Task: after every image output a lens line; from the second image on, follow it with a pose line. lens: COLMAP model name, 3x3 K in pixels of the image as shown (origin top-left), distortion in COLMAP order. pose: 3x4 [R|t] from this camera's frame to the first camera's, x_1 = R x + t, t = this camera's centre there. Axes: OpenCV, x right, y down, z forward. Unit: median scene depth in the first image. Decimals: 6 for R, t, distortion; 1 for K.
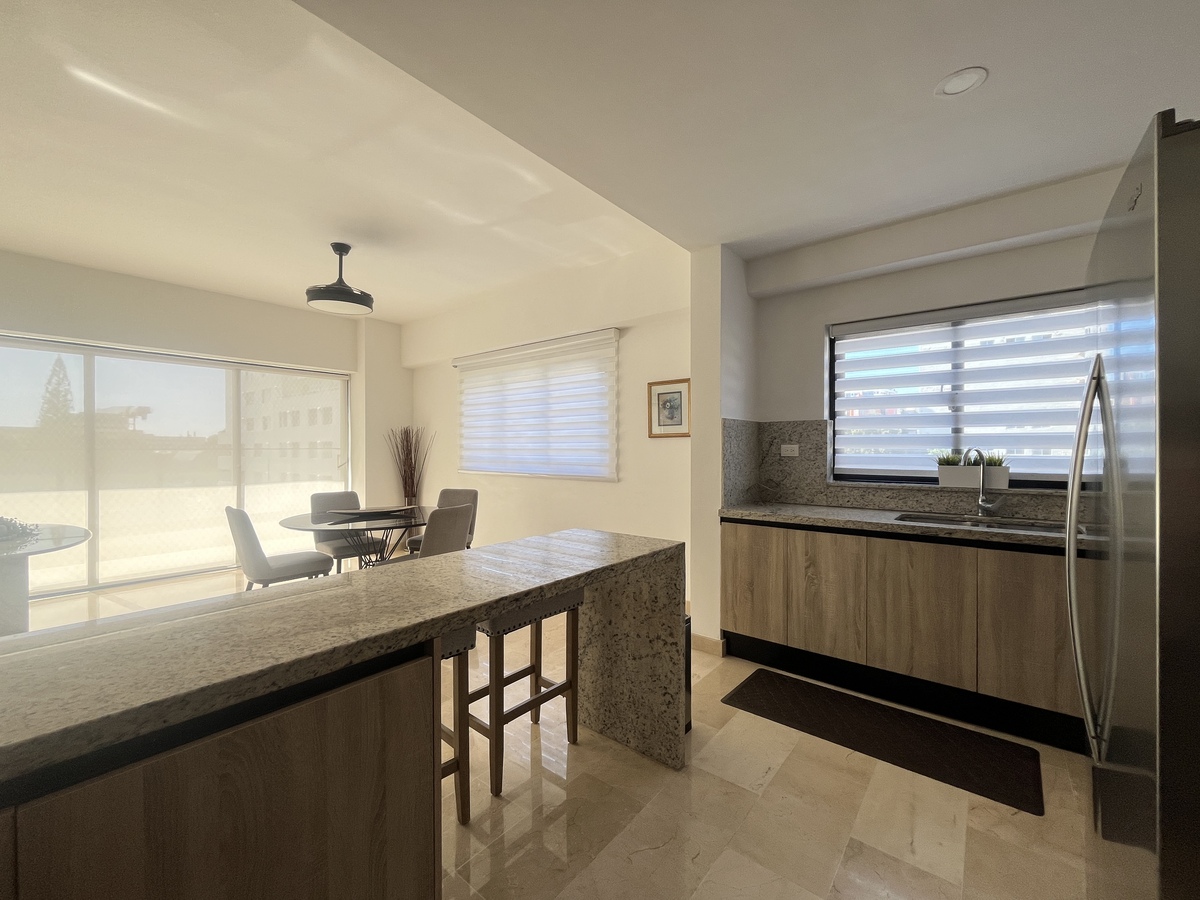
lens RADIAL K [[488.5, 0, 600.9], [0, 488.5, 452.2], [0, 0, 1]] dist [-0.002699, 0.000051]
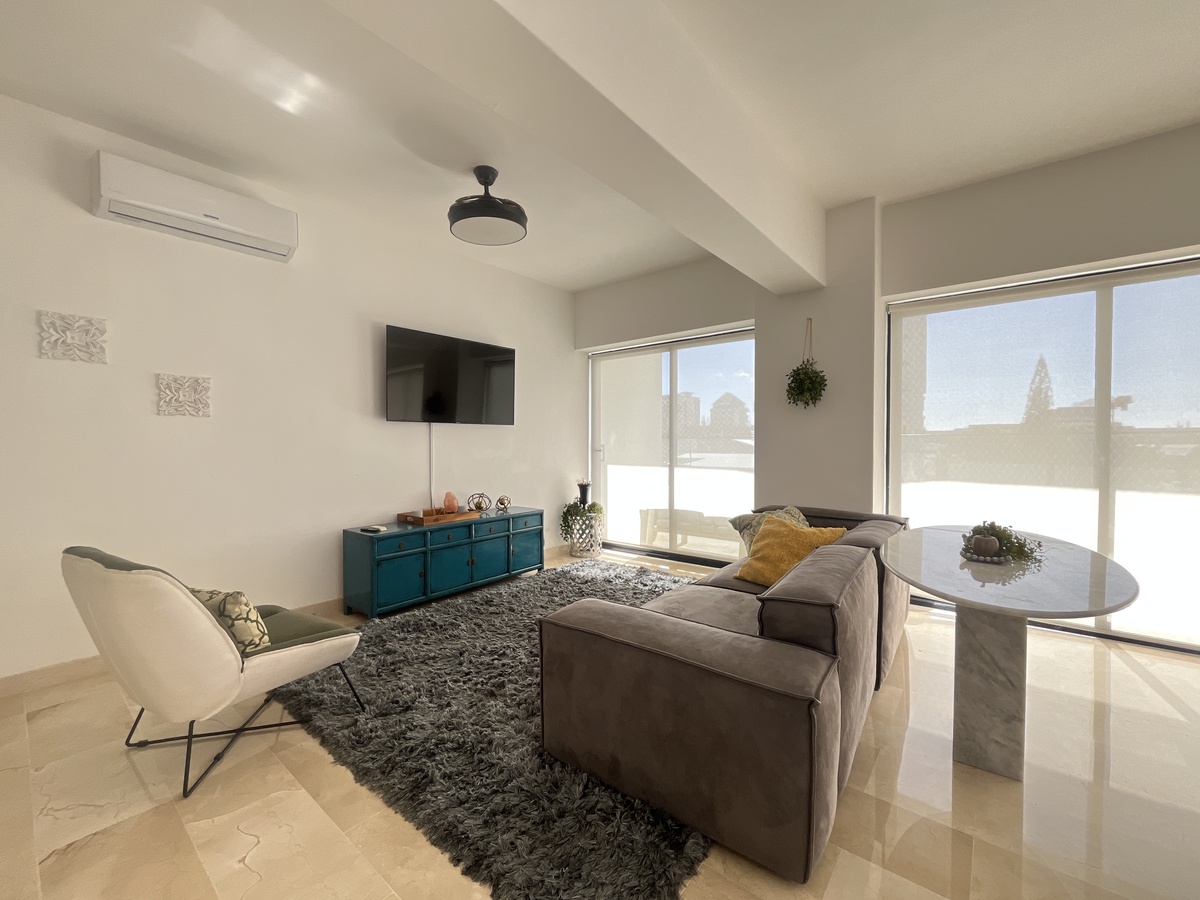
lens RADIAL K [[488.5, 0, 599.8], [0, 488.5, 452.7], [0, 0, 1]] dist [-0.002699, 0.000051]
pose [[-0.001107, 0.019137, -0.999816, -0.566154], [-0.005378, 0.999802, 0.019142, 0.028348], [0.999985, 0.005398, -0.001004, 0.462643]]
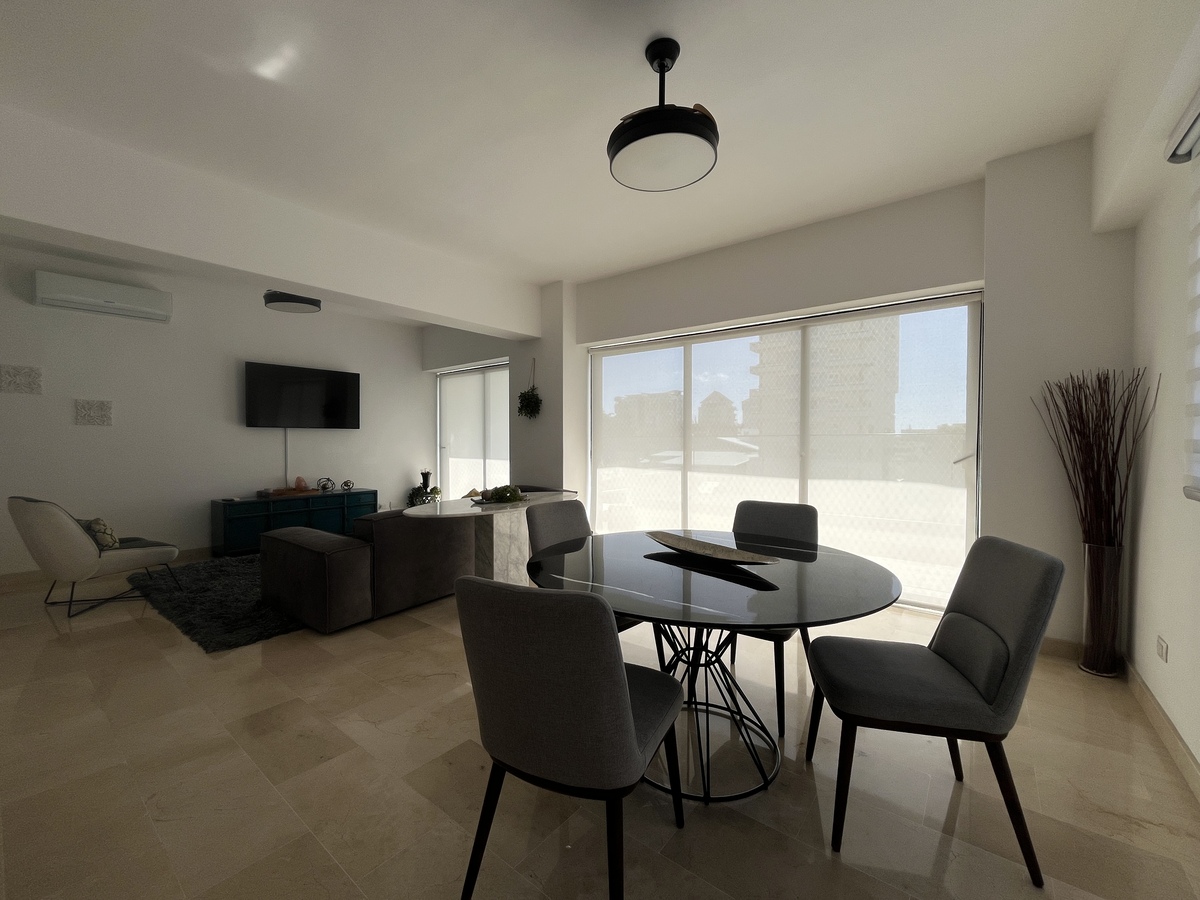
lens RADIAL K [[488.5, 0, 599.4], [0, 488.5, 452.0], [0, 0, 1]] dist [-0.002699, 0.000051]
pose [[0.013106, 0.022311, -0.999665, 0.024052], [-0.006586, 0.999731, 0.022226, 0.018377], [0.999892, 0.006293, 0.013249, 1.206951]]
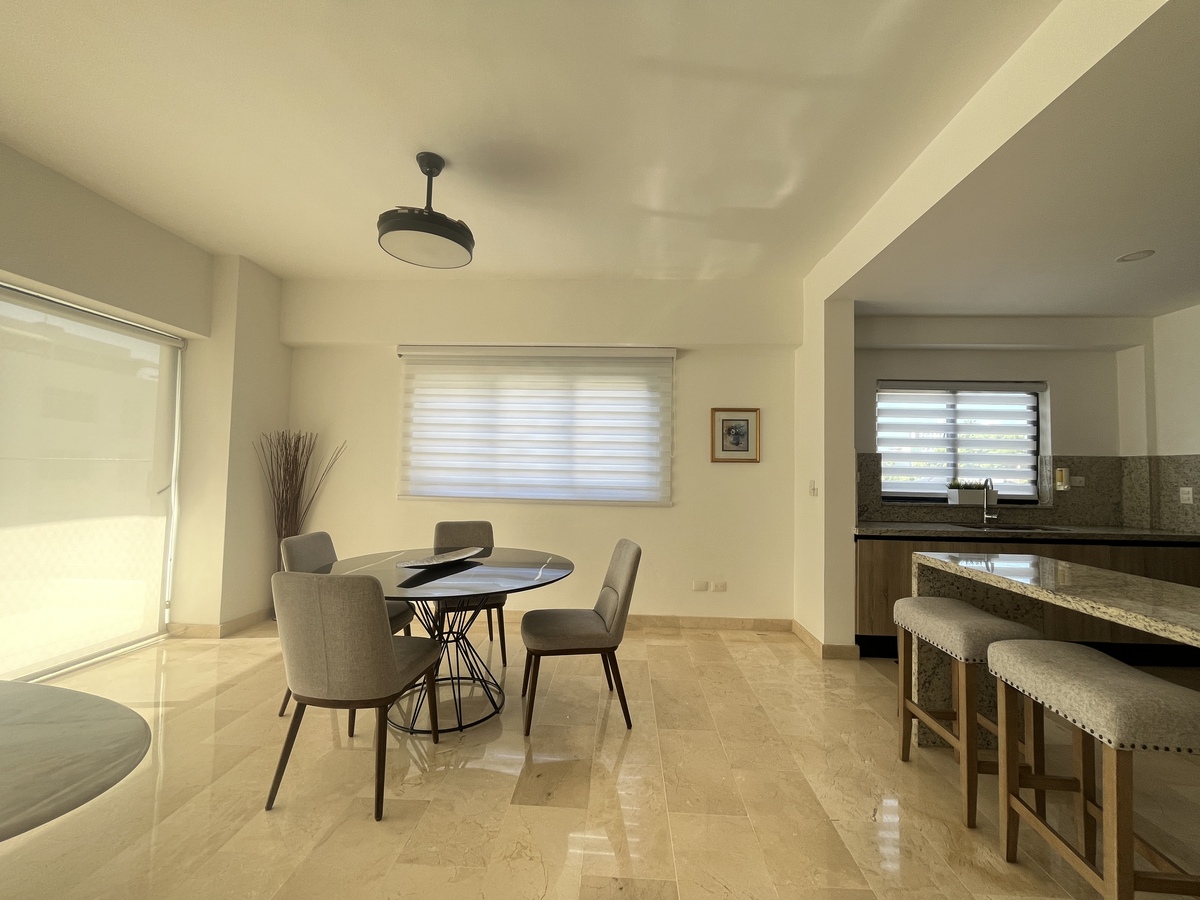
lens RADIAL K [[488.5, 0, 599.4], [0, 488.5, 451.3], [0, 0, 1]] dist [-0.002699, 0.000051]
pose [[0.802864, 0.042372, 0.594655, -0.948625], [-0.015631, 0.998624, -0.050052, 0.003569], [-0.595958, 0.030890, 0.802421, 0.445904]]
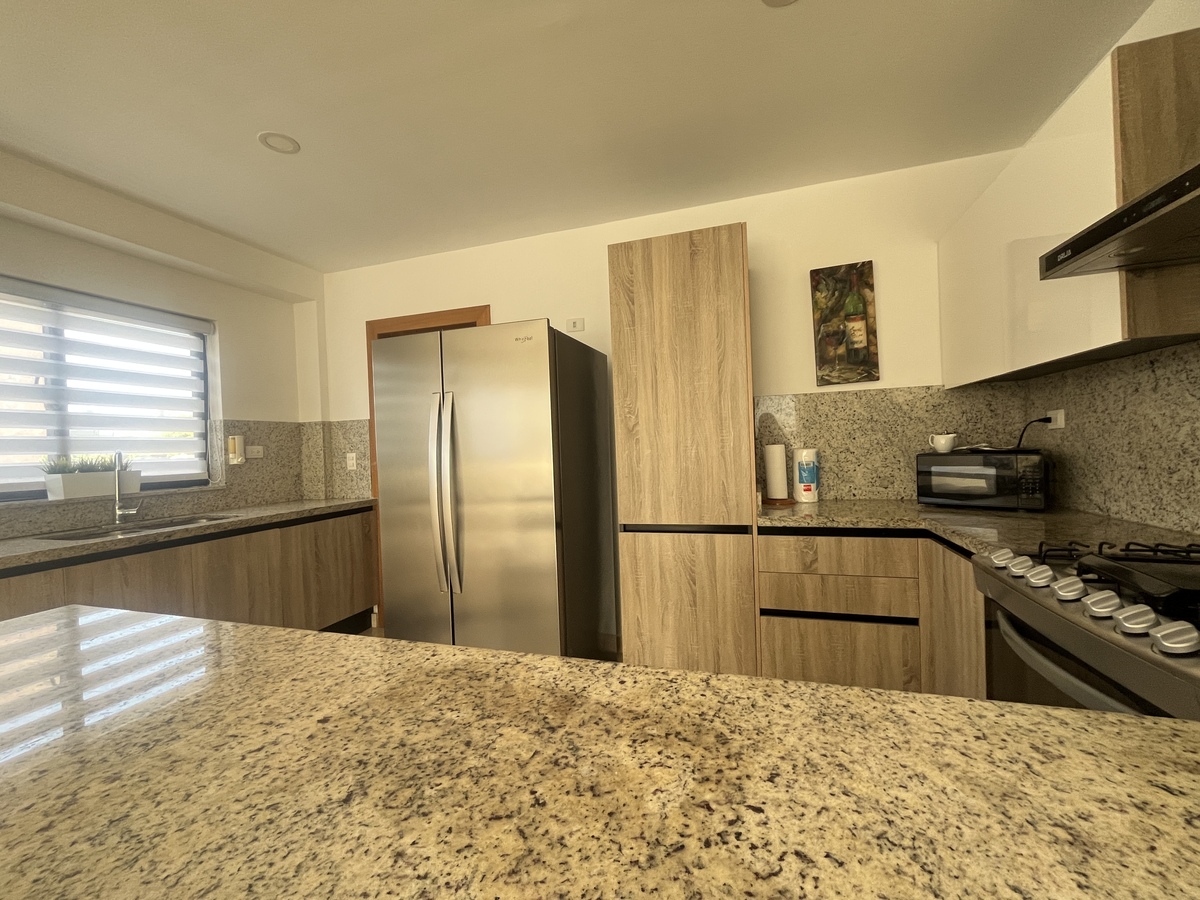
lens RADIAL K [[488.5, 0, 598.9], [0, 488.5, 451.6], [0, 0, 1]] dist [-0.002699, 0.000051]
pose [[-0.363248, 0.003841, 0.931685, -0.388416], [0.042156, 0.999035, 0.012317, 0.016614], [-0.930738, 0.043750, -0.363059, 0.420223]]
